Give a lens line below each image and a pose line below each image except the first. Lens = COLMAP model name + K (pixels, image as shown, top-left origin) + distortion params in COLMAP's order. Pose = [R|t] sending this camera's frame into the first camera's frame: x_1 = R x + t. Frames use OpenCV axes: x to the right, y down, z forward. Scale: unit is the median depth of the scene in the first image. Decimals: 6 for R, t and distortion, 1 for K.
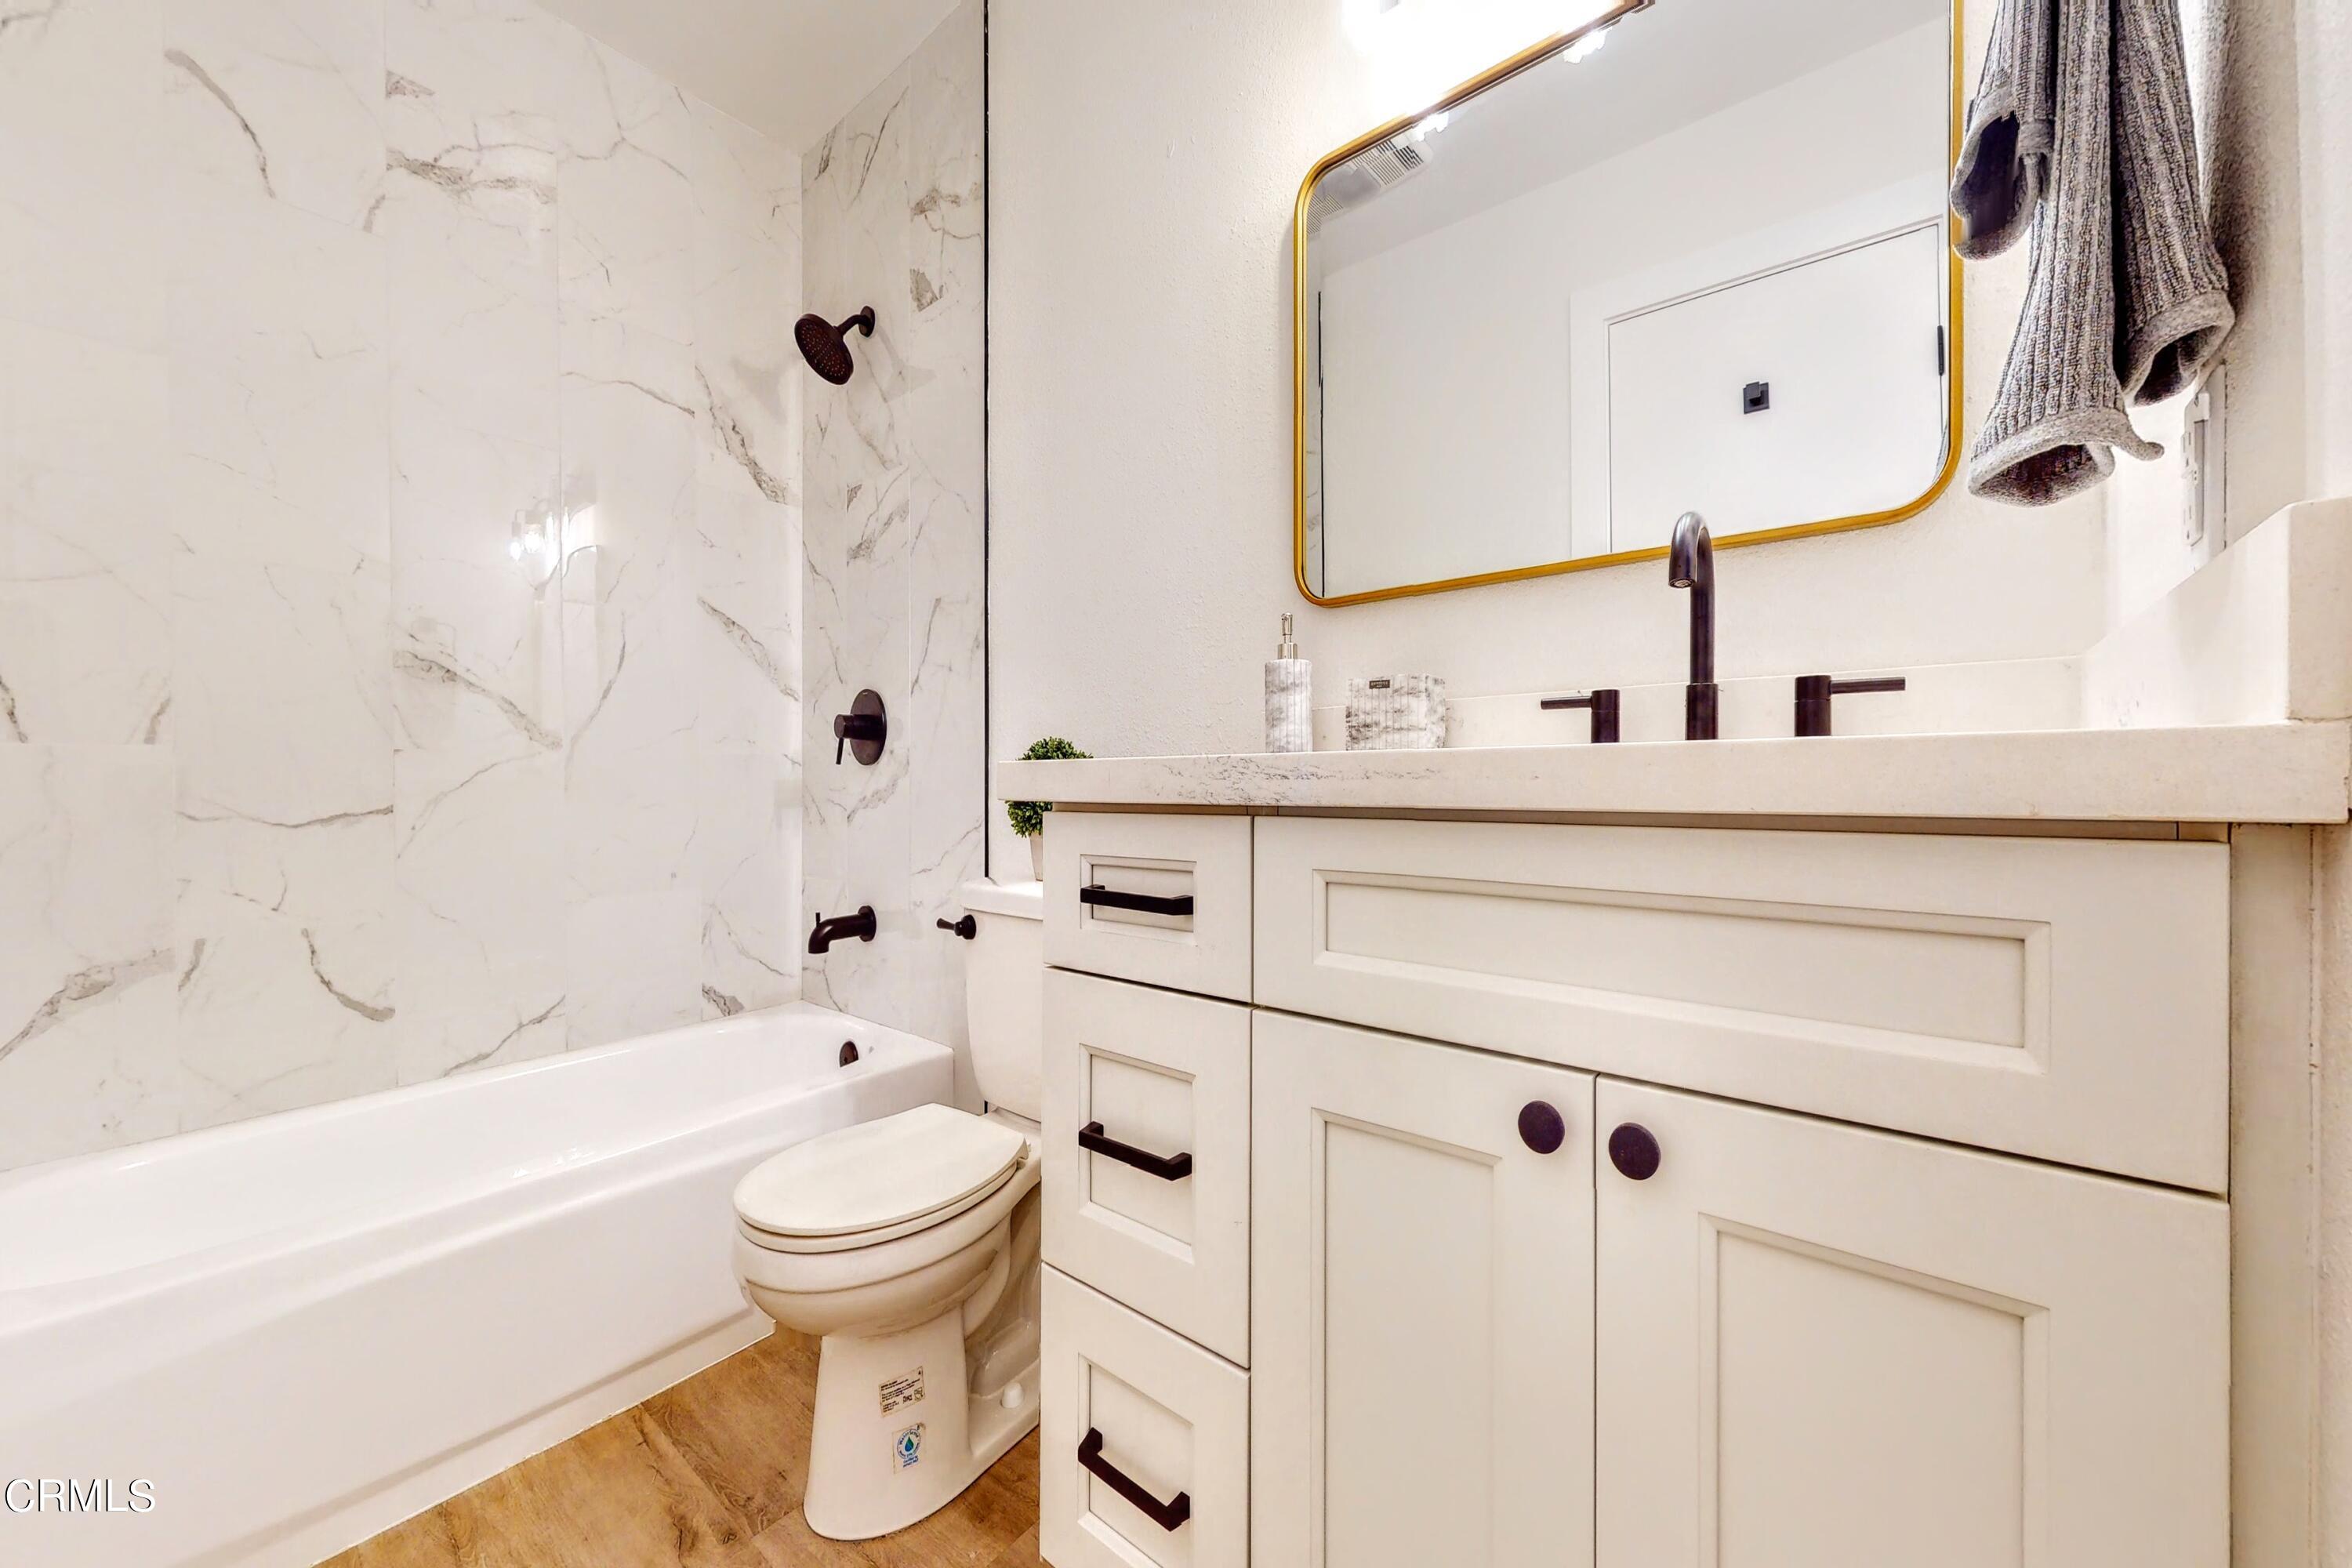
lens RADIAL K [[966.5, 0, 1165.4], [0, 966.5, 784.0], [0, 0, 1]] dist [0.001326, 0.015595]
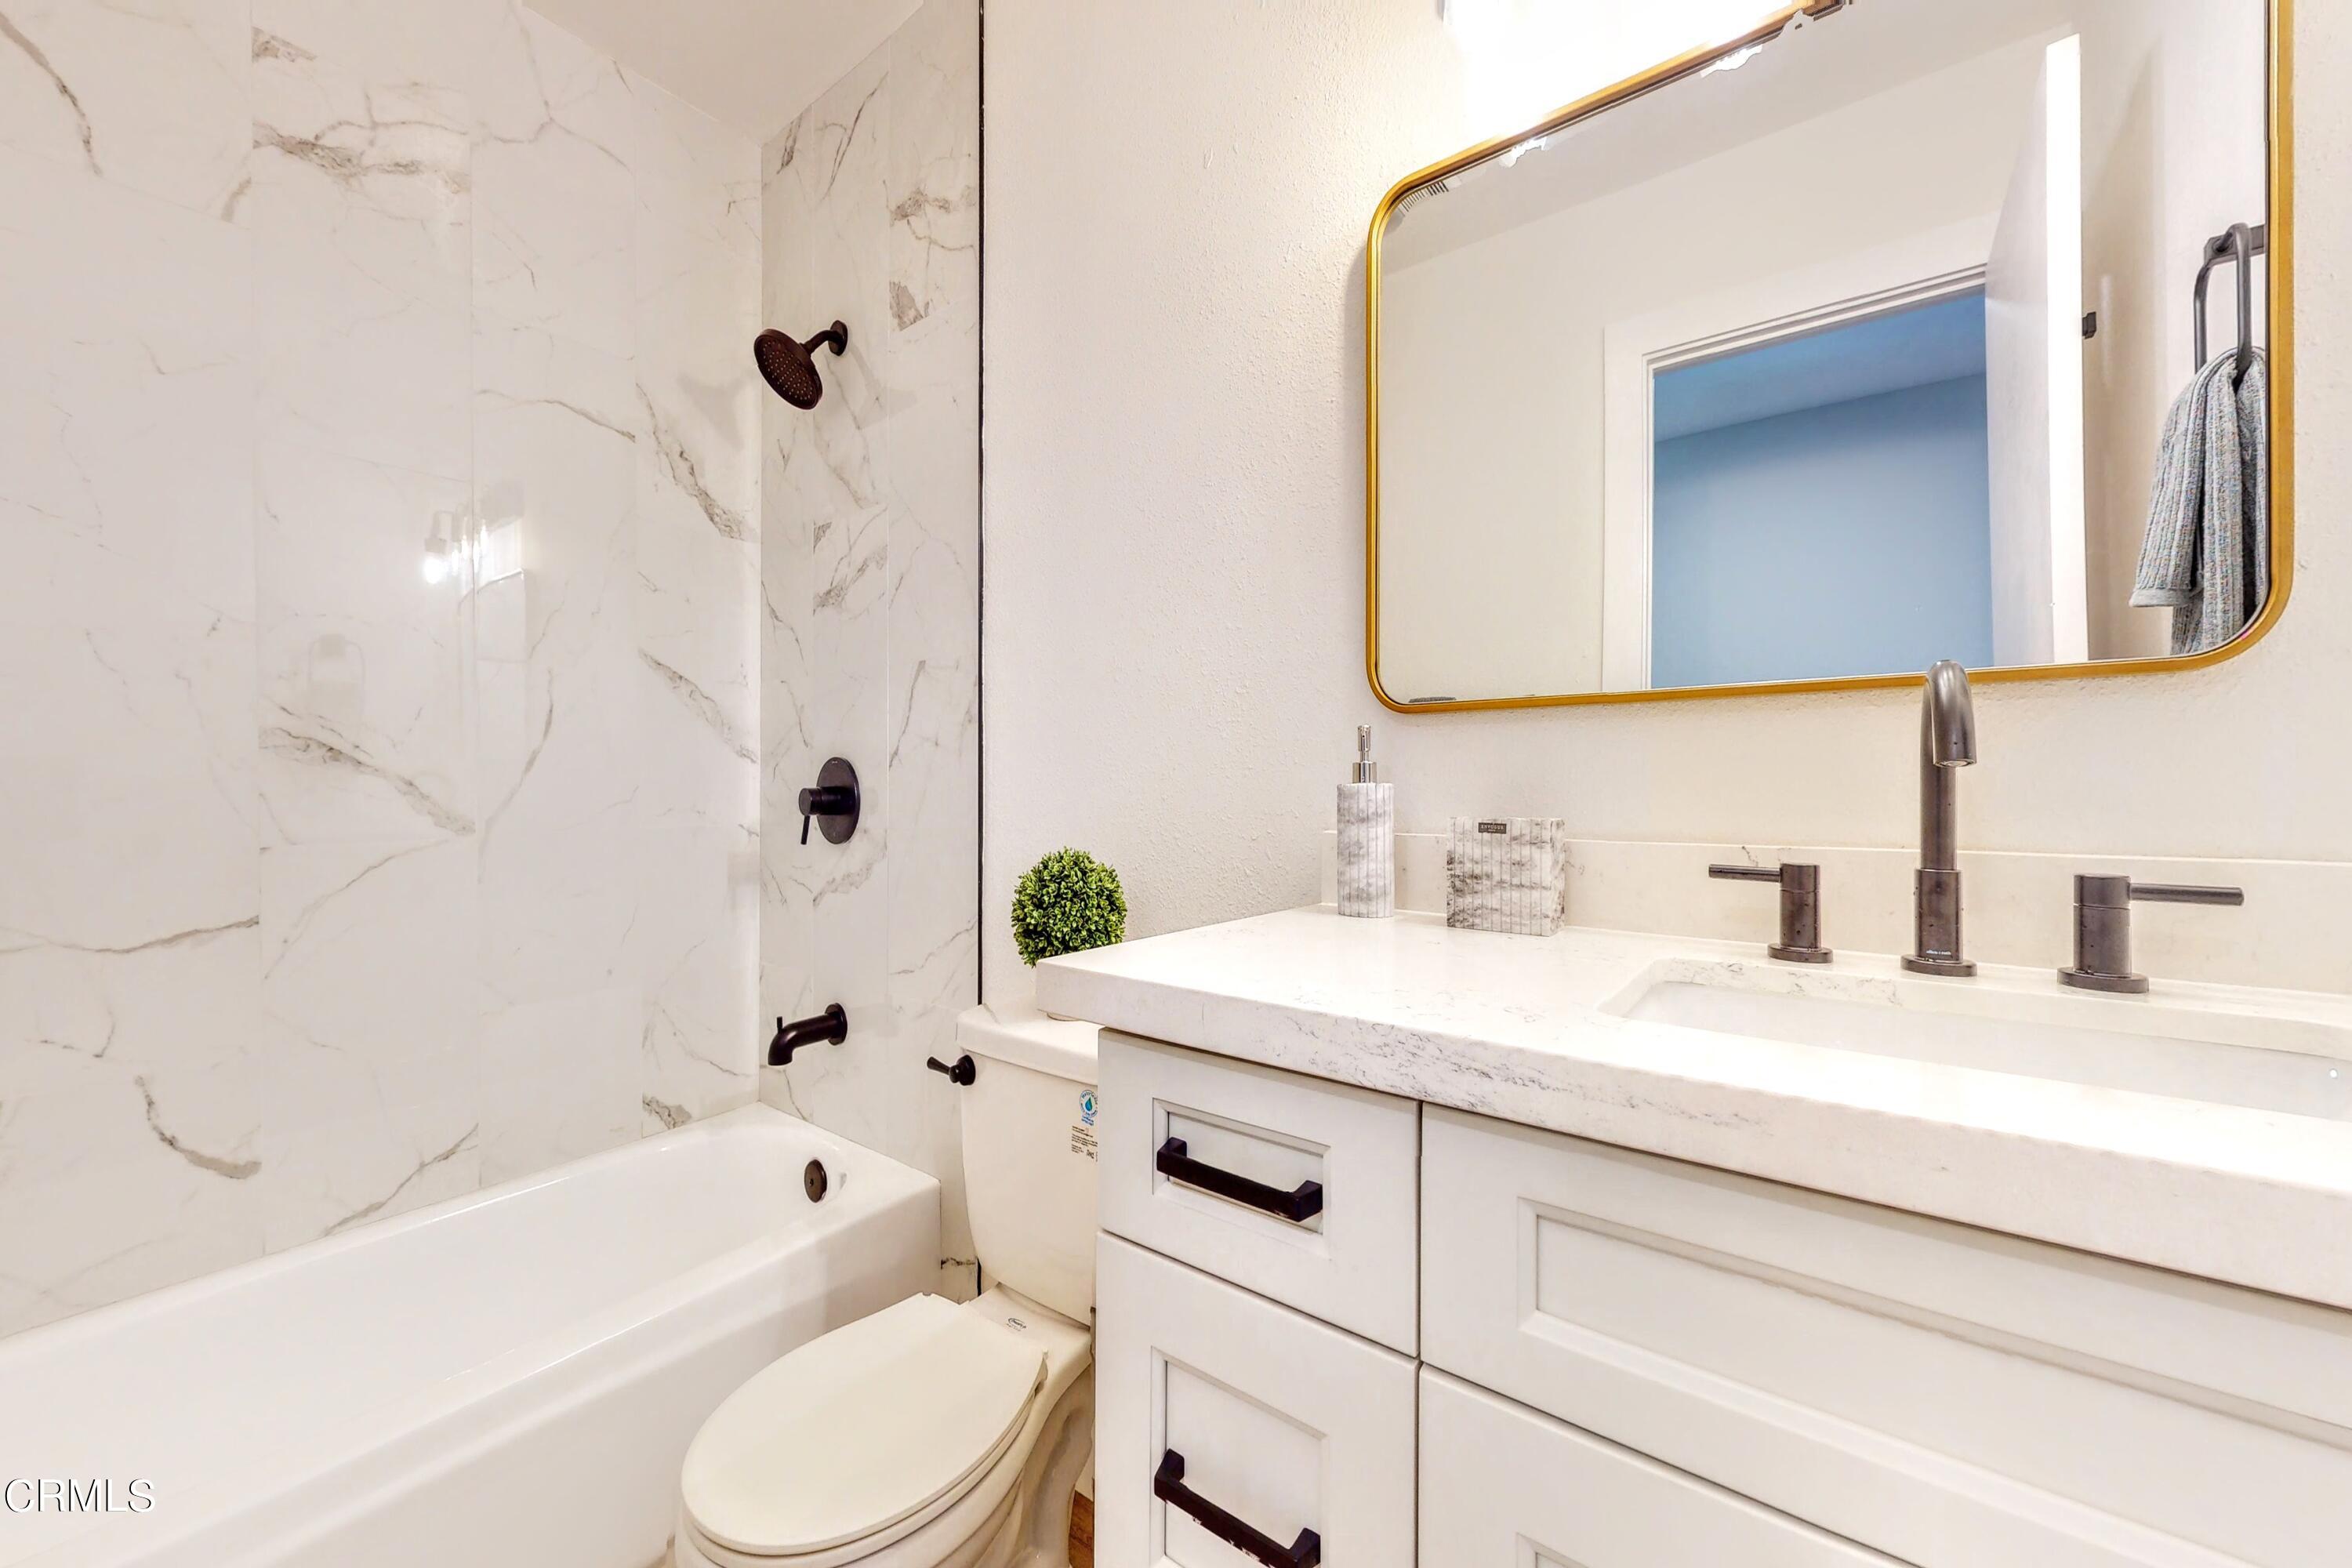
lens RADIAL K [[961.5, 0, 1176.0], [0, 961.5, 784.0], [0, 0, 1]] dist [-0.004975, 0.010784]
pose [[0.998371, 0.003098, 0.056966, -0.055982], [-0.003392, 0.999981, 0.005076, -0.087110], [-0.056949, -0.005261, 0.998363, 0.122955]]
